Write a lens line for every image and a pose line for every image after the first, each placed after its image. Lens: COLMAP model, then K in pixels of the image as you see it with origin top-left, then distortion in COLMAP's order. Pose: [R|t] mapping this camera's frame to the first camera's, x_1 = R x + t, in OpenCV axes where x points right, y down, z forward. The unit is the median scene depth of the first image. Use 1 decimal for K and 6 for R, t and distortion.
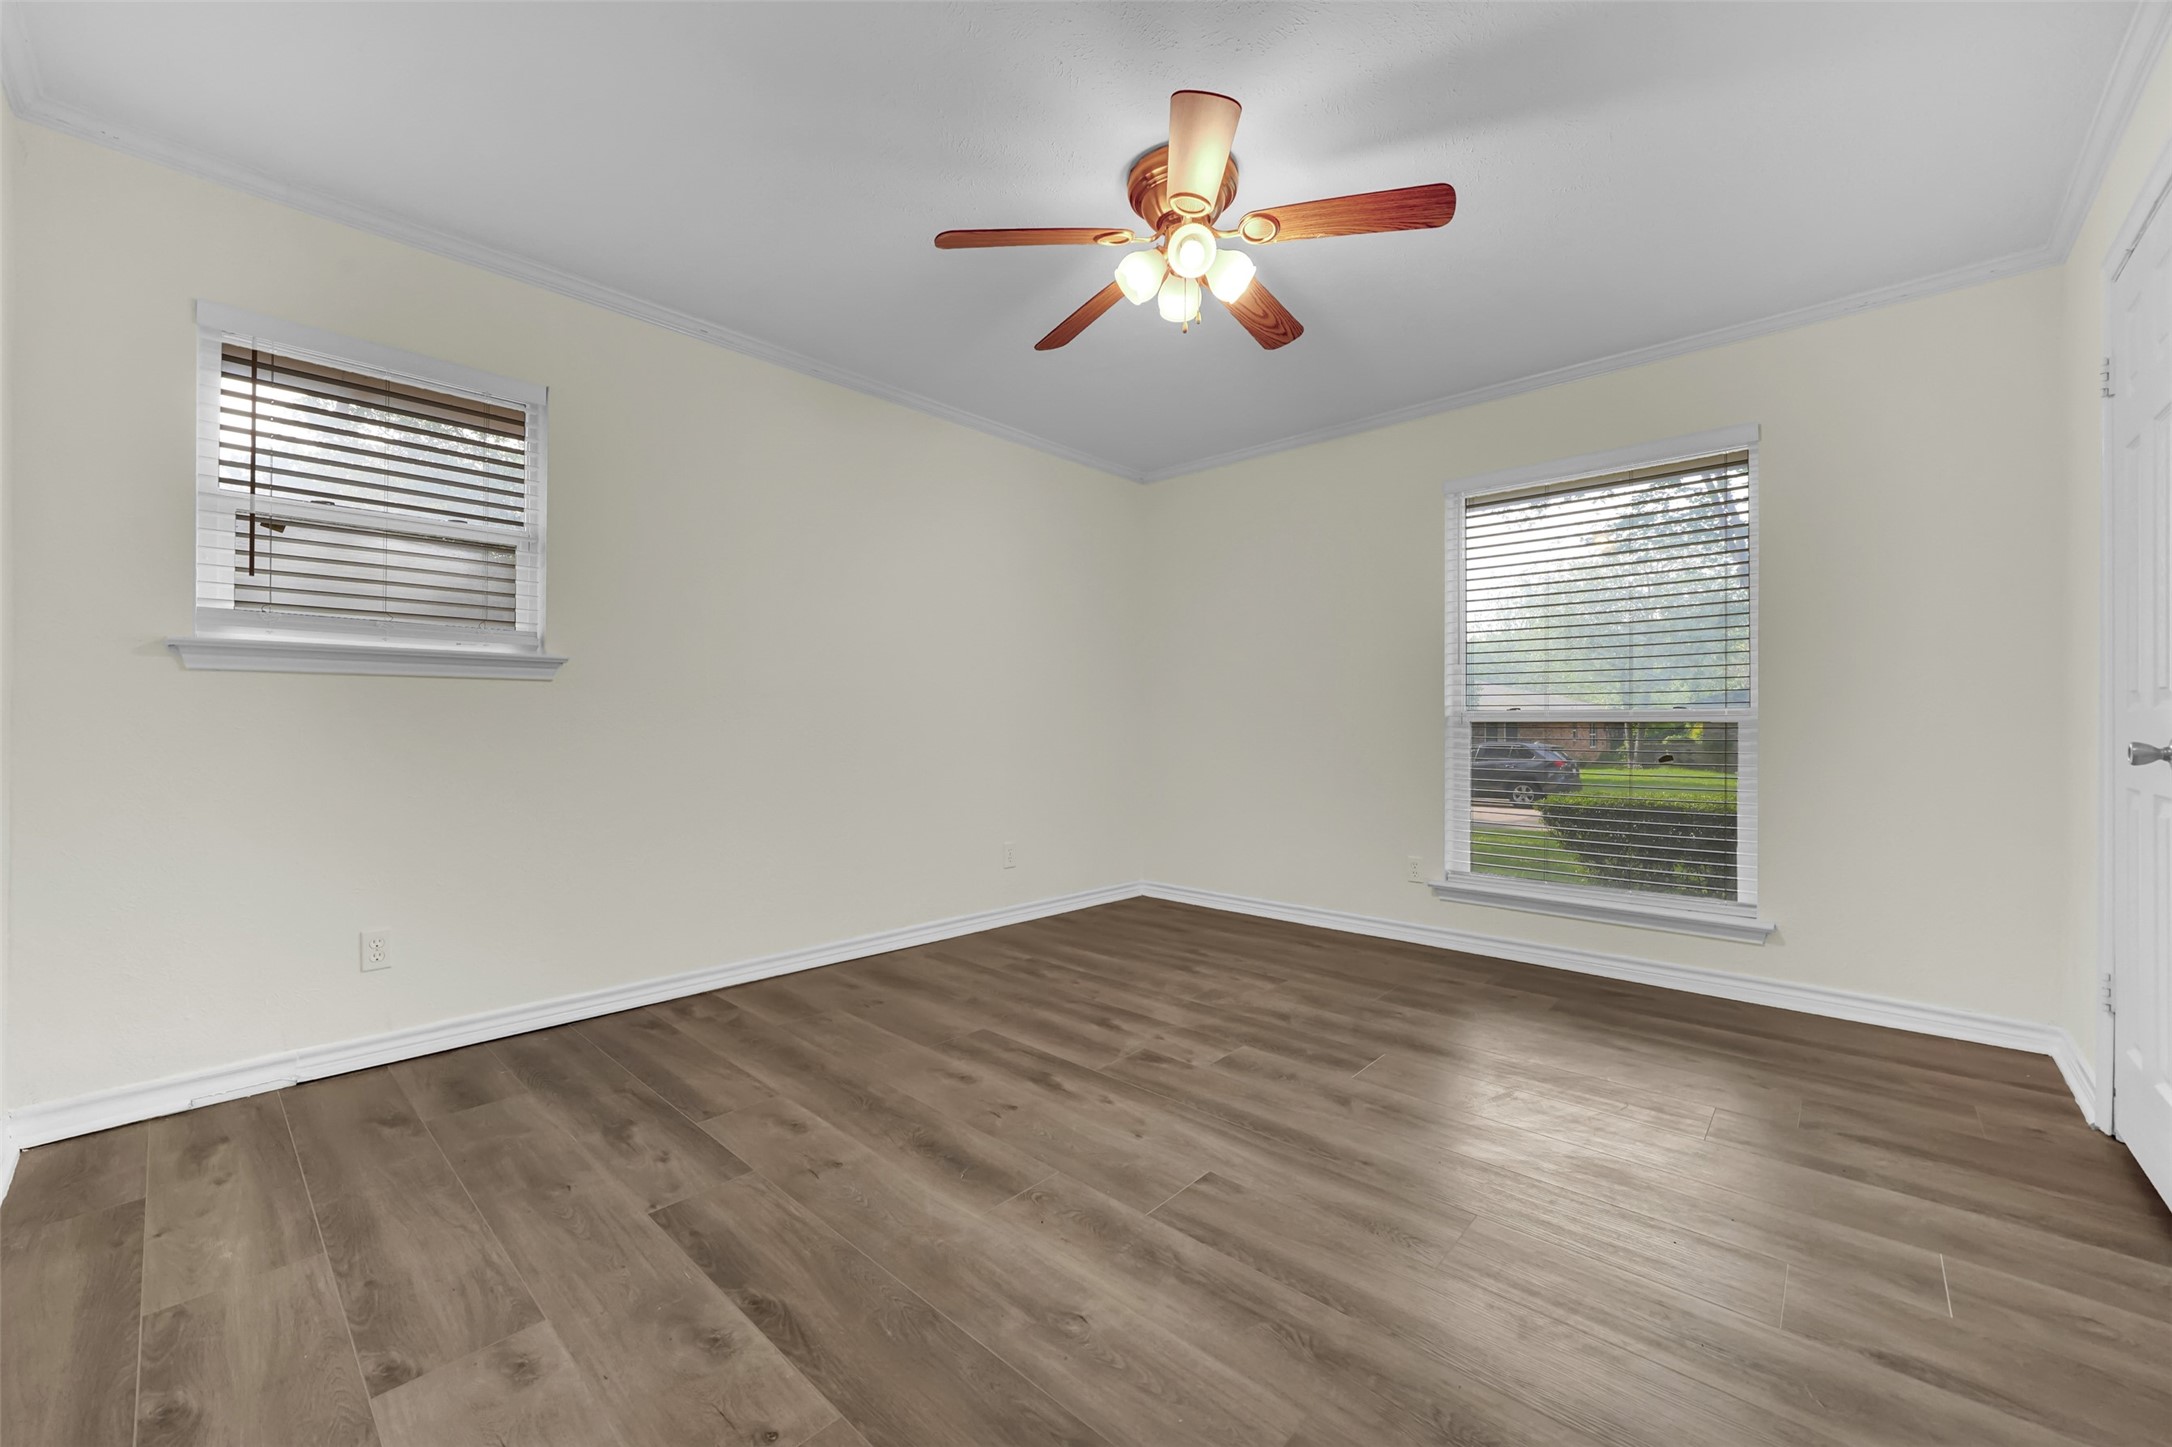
lens RADIAL K [[879.9, 0, 1073.3], [0, 879.9, 726.8], [0, 0, 1]] dist [0.000943, 0.000472]
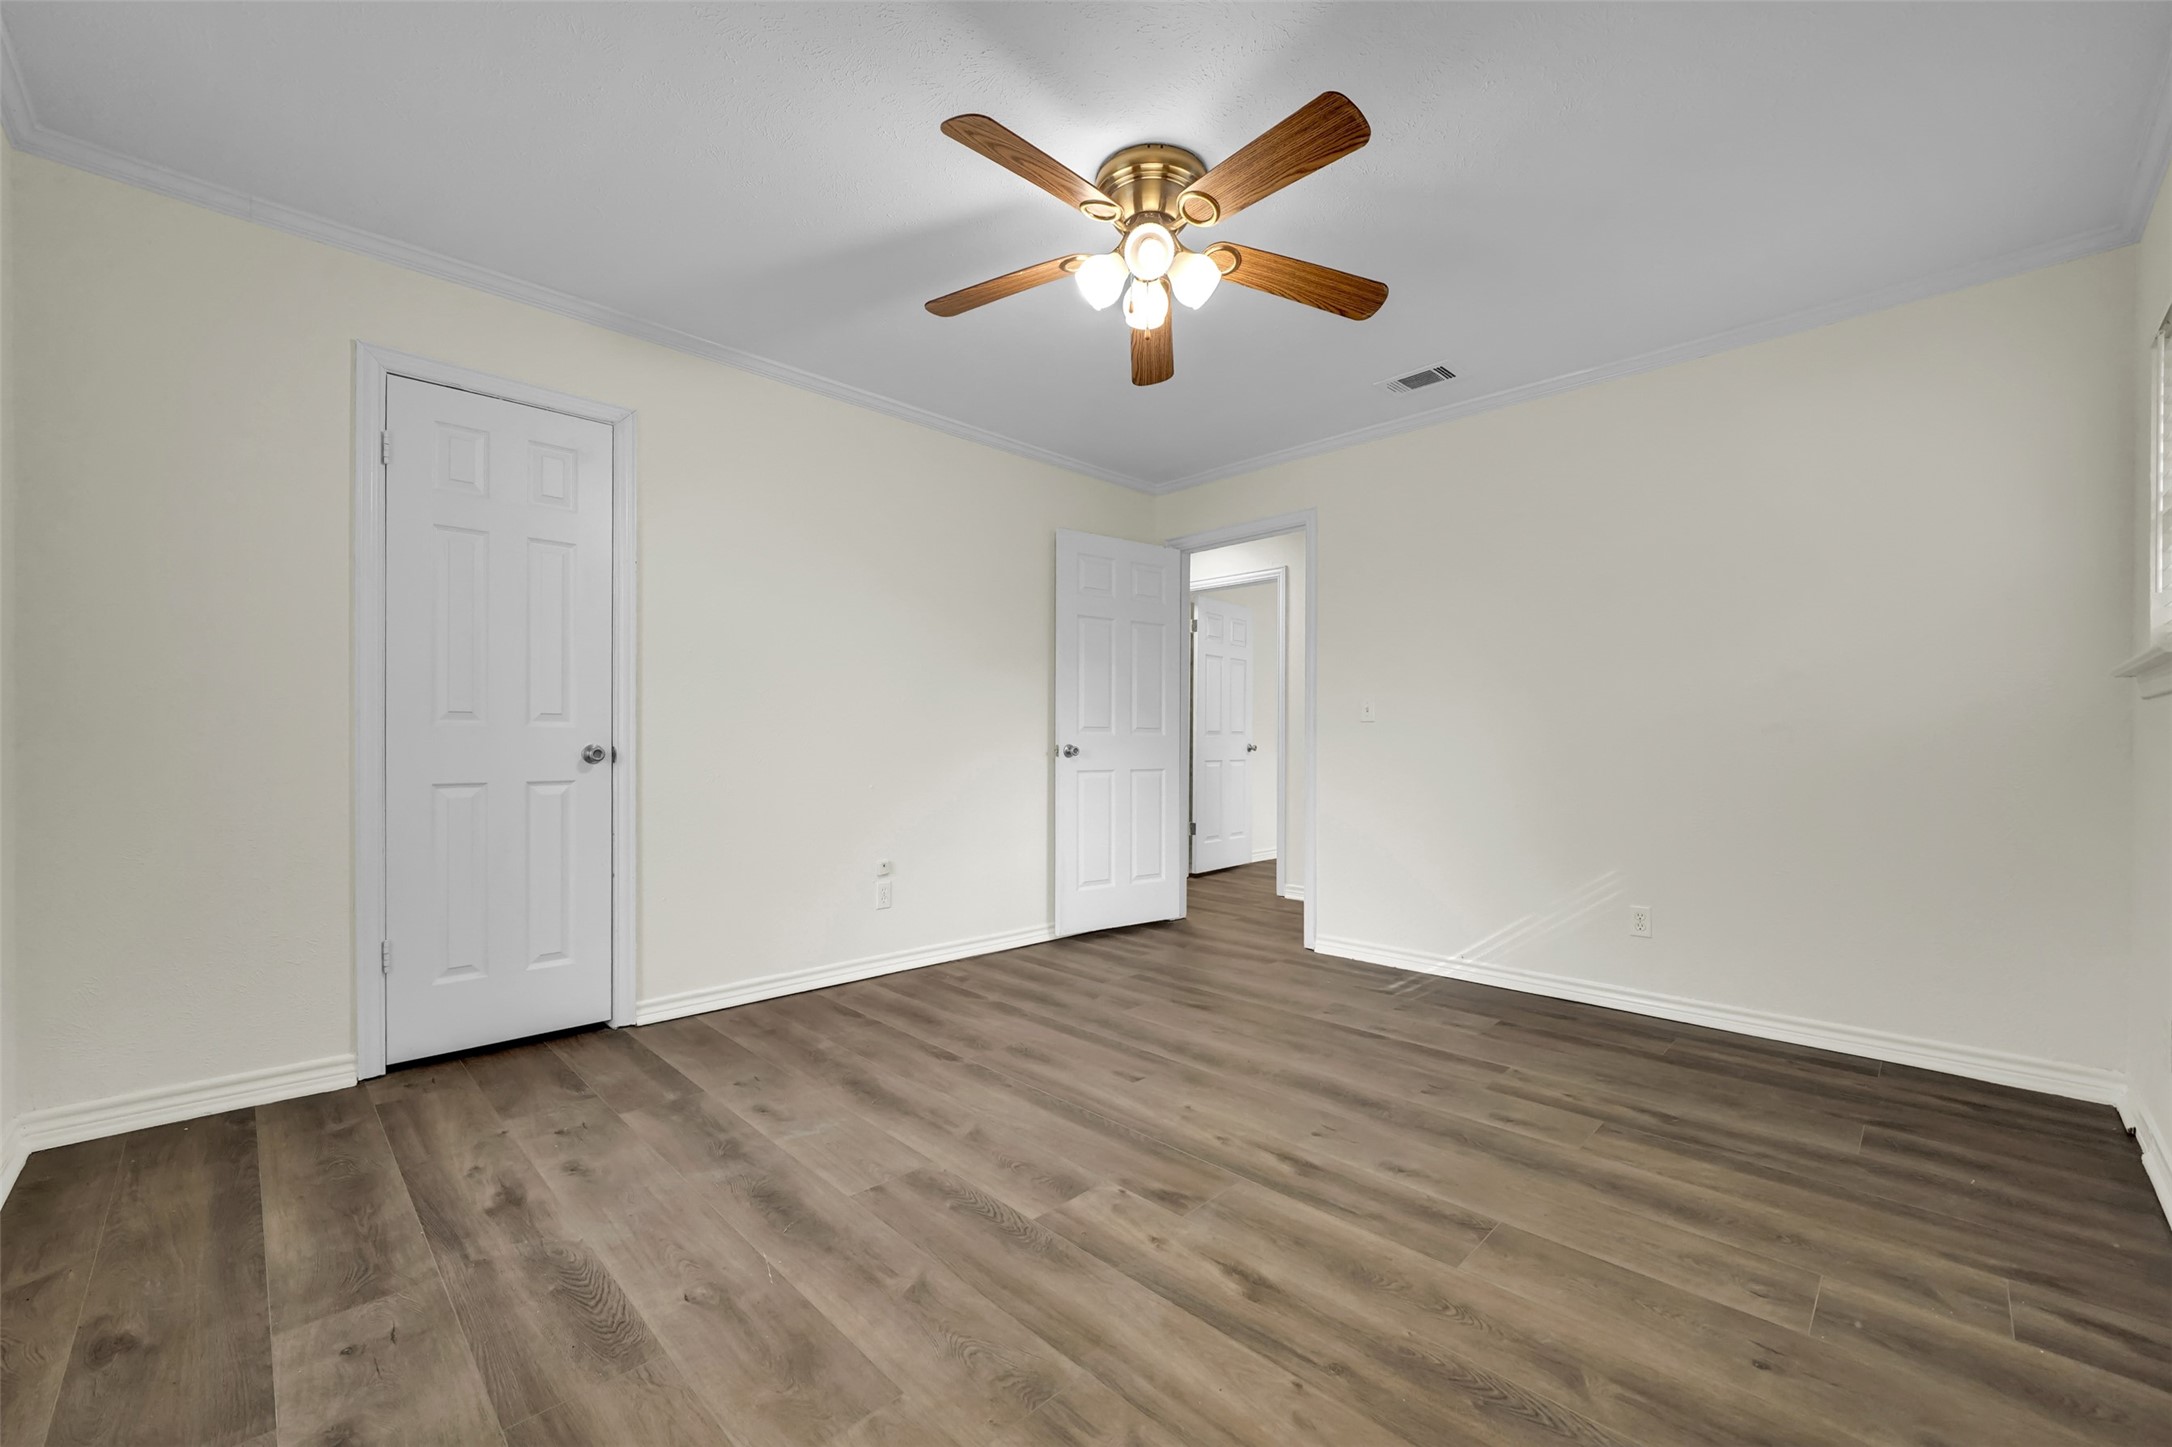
lens RADIAL K [[879.9, 0, 1073.3], [0, 879.9, 726.8], [0, 0, 1]] dist [0.000943, 0.000472]
pose [[-0.998913, -0.009516, 0.045629, 0.152021], [-0.009853, 0.999926, -0.007161, -0.012716], [-0.045558, -0.007602, -0.998933, 1.873567]]
